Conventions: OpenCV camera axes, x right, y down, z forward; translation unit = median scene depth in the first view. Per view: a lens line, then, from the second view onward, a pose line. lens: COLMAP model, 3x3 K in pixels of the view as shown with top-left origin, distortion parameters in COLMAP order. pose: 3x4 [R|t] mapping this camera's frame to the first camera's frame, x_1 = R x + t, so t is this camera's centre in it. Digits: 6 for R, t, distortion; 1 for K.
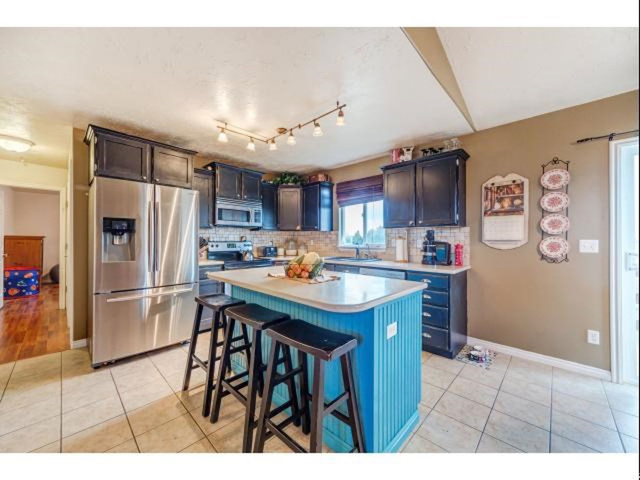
lens RADIAL K [[247.3, 0, 320.0], [0, 247.3, 240.0], [0, 0, 1]] dist [0.007331, 0.000539]
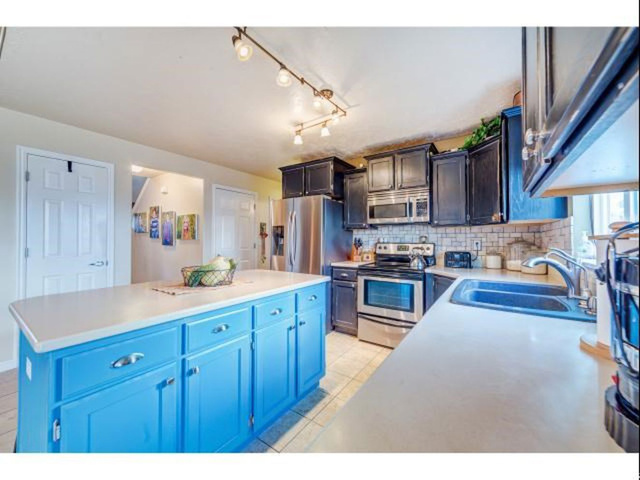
lens RADIAL K [[247.3, 0, 320.0], [0, 247.3, 240.0], [0, 0, 1]] dist [0.007331, 0.000539]
pose [[0.149241, -0.000293, -0.988801, 0.414298], [-0.000149, 1.000000, -0.000318, -0.003071], [0.988801, 0.000195, 0.149241, 0.624261]]
